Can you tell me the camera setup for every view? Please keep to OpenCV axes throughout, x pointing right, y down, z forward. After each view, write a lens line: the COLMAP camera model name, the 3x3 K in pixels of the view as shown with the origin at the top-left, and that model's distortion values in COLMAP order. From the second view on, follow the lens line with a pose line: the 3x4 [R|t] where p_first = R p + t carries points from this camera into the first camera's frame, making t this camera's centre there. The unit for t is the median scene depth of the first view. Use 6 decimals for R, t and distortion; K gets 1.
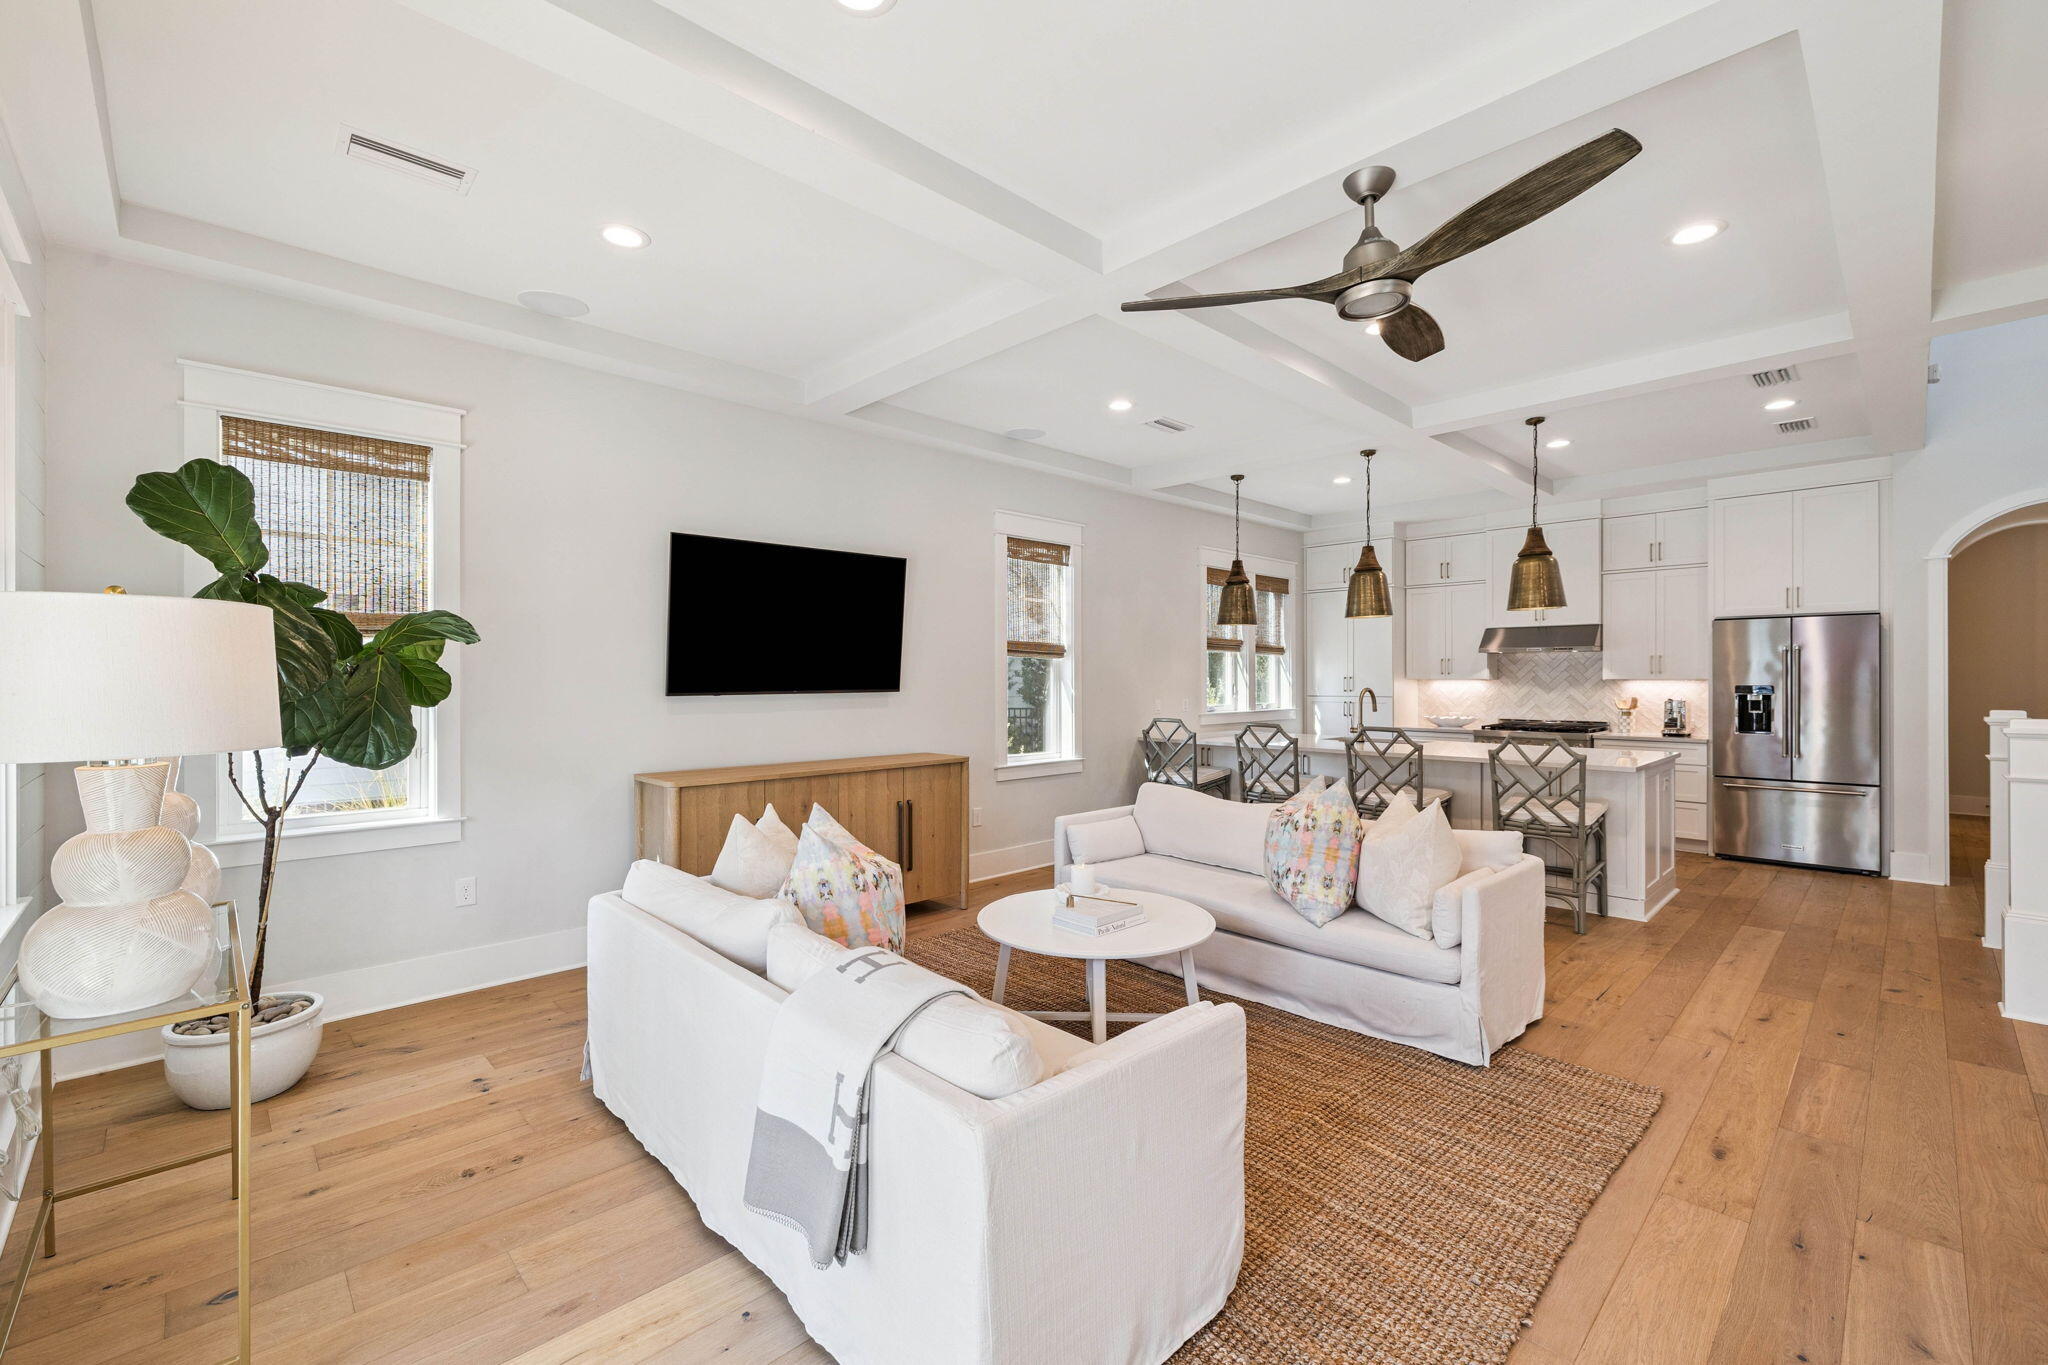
lens RADIAL K [[857.8, 0, 1027.4], [0, 857.8, 695.8], [0, 0, 1]] dist [0.001844, 0.000100]
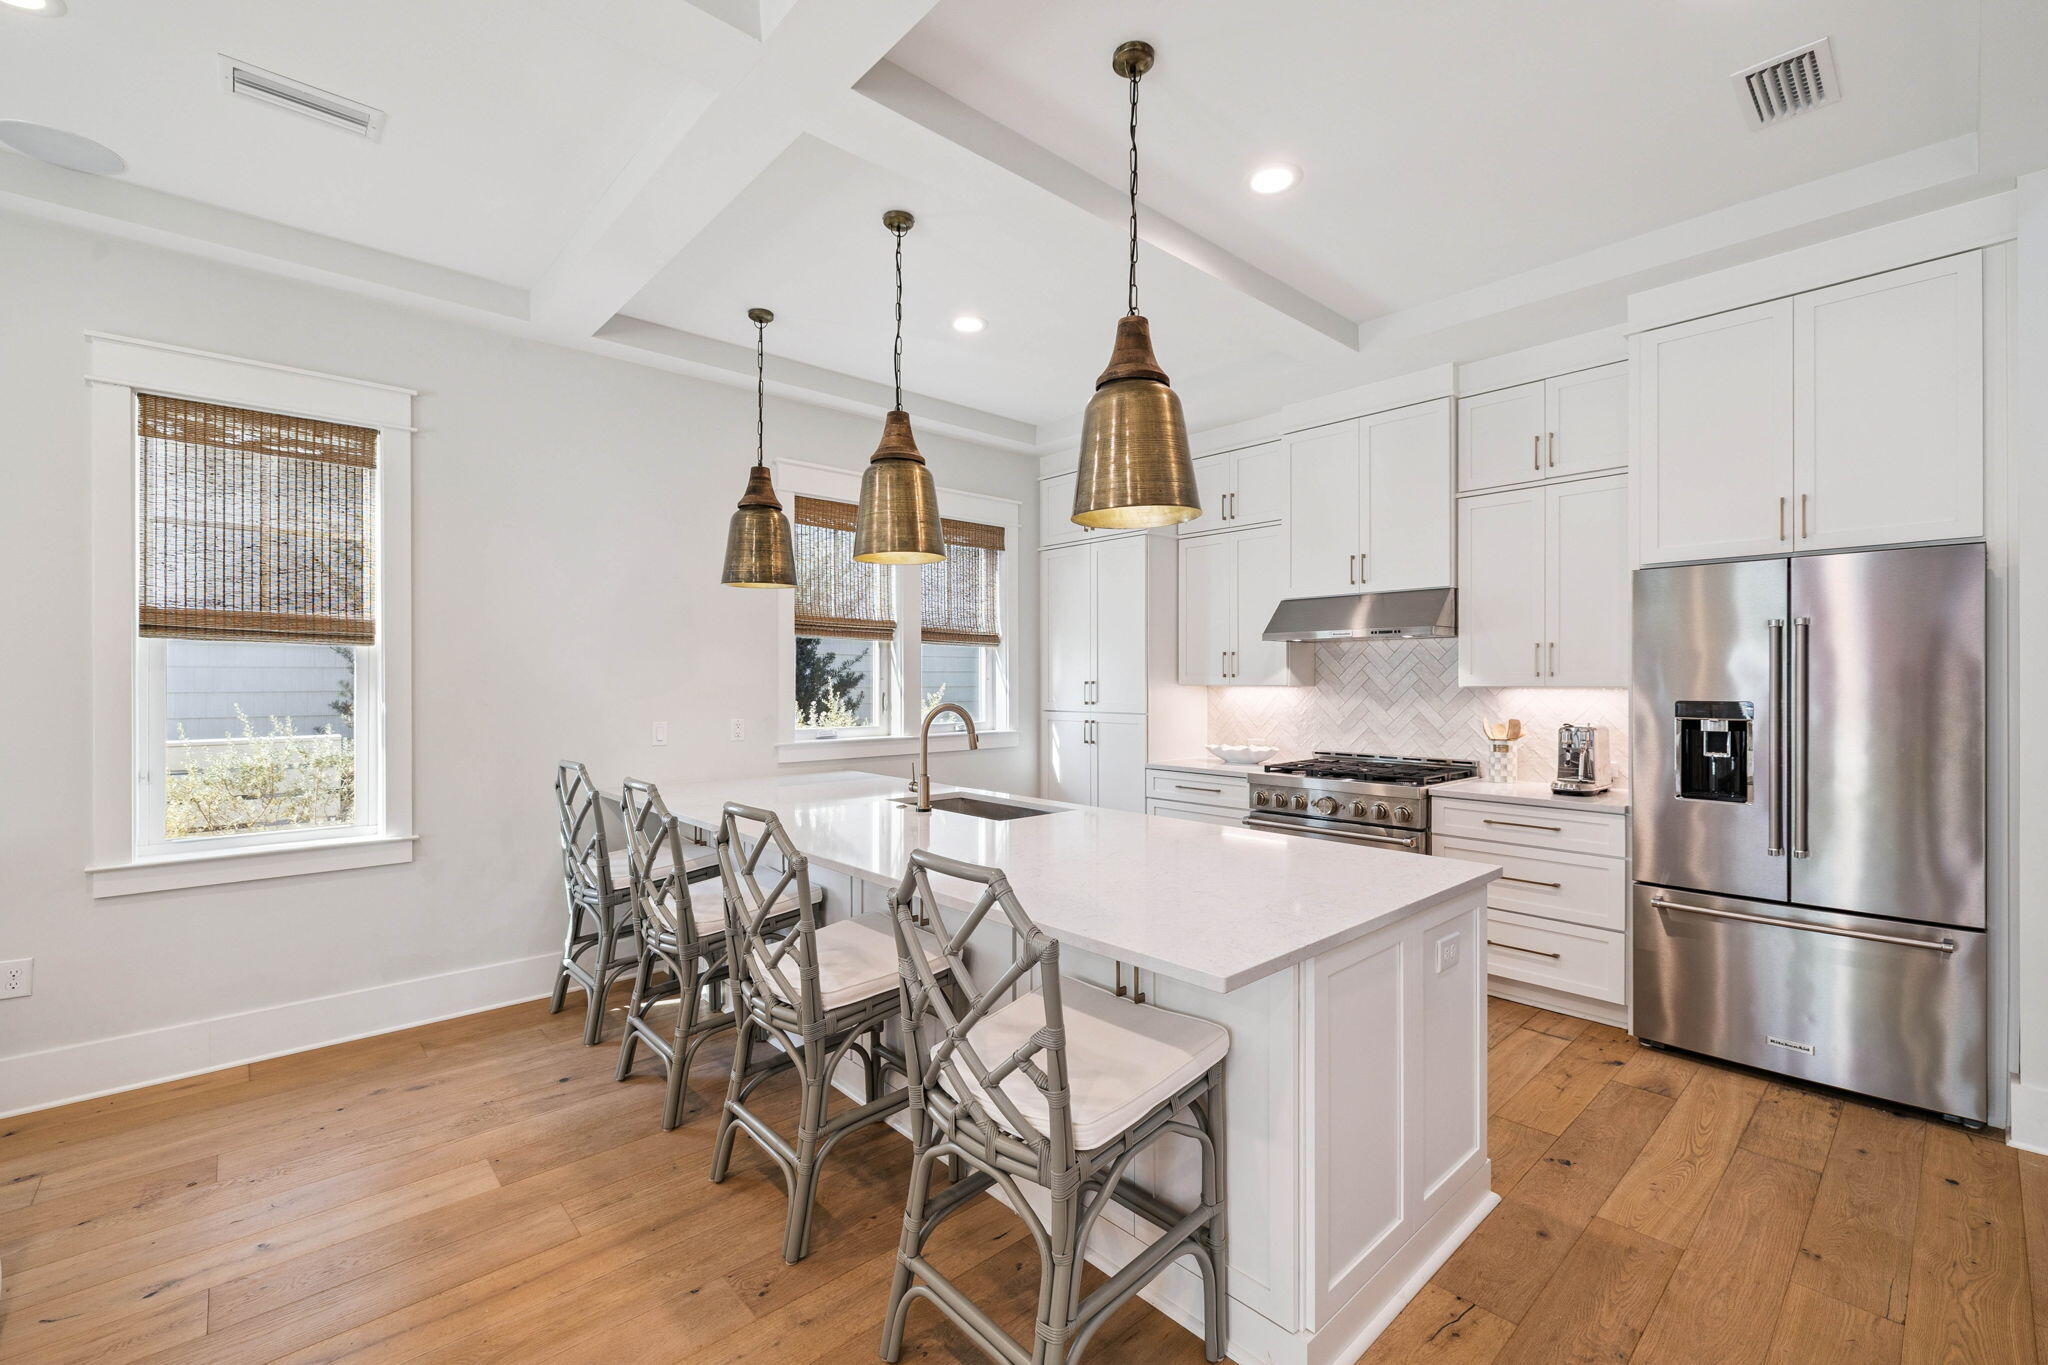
lens RADIAL K [[857.8, 0, 1036.2], [0, 857.8, 683.9], [0, 0, 1]] dist [0.001844, 0.000100]
pose [[0.999586, 0.001144, -0.028766, 0.436545], [-0.001685, 0.999822, -0.018777, -0.010377], [0.028740, 0.018817, 0.999410, 0.462657]]
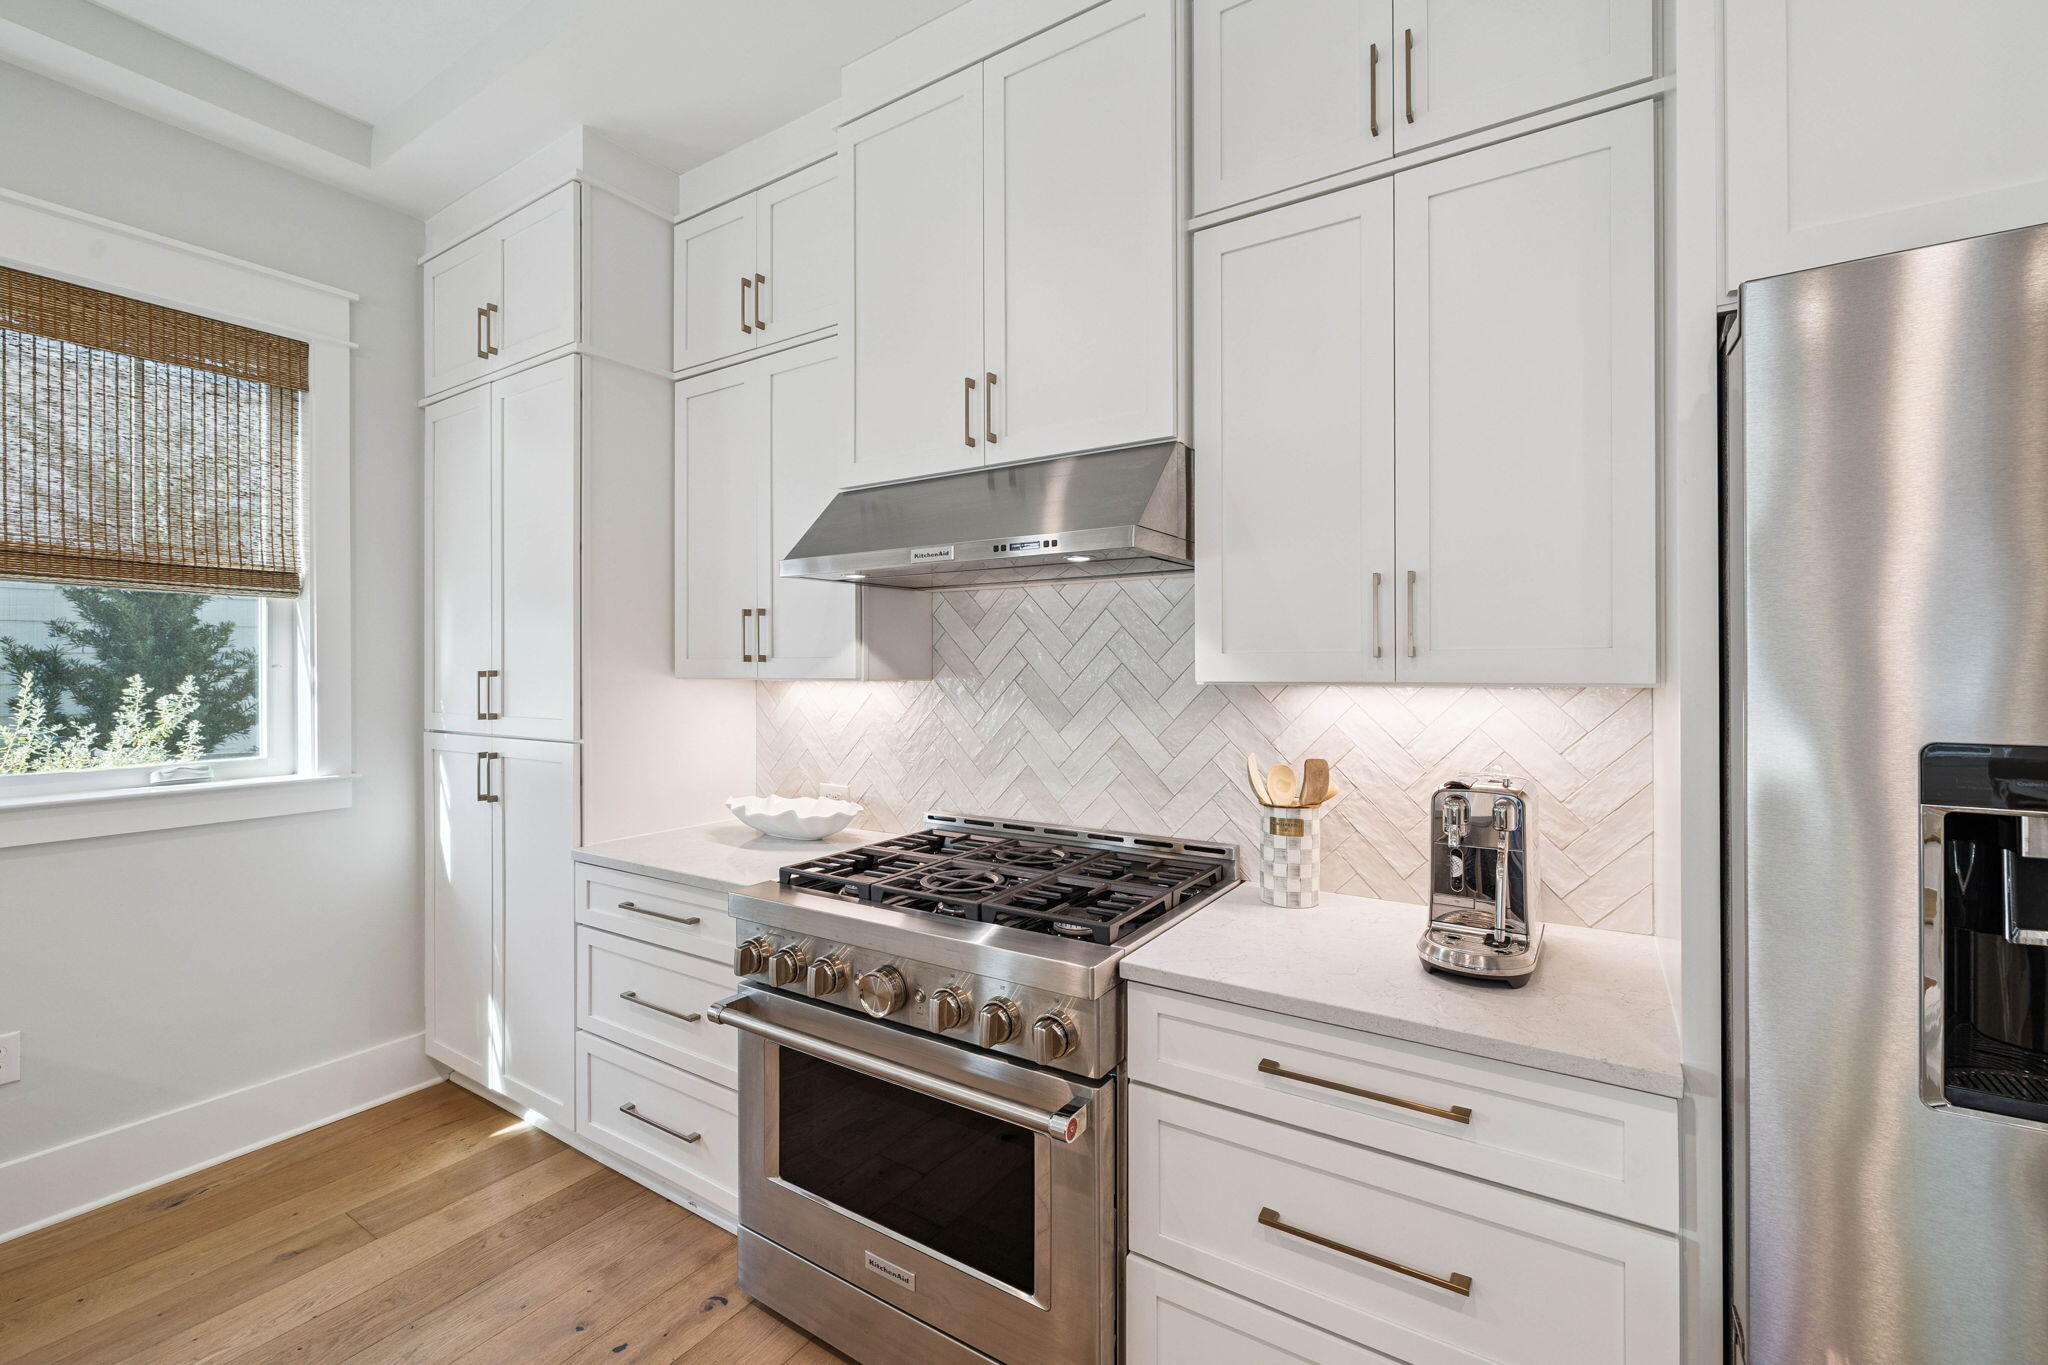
lens RADIAL K [[857.8, 0, 1030.2], [0, 857.8, 670.6], [0, 0, 1]] dist [0.001844, 0.000100]
pose [[0.974115, -0.001956, 0.226045, 0.605953], [0.006045, 0.999830, -0.017400, -0.019529], [-0.225973, 0.018316, 0.973961, 0.827164]]
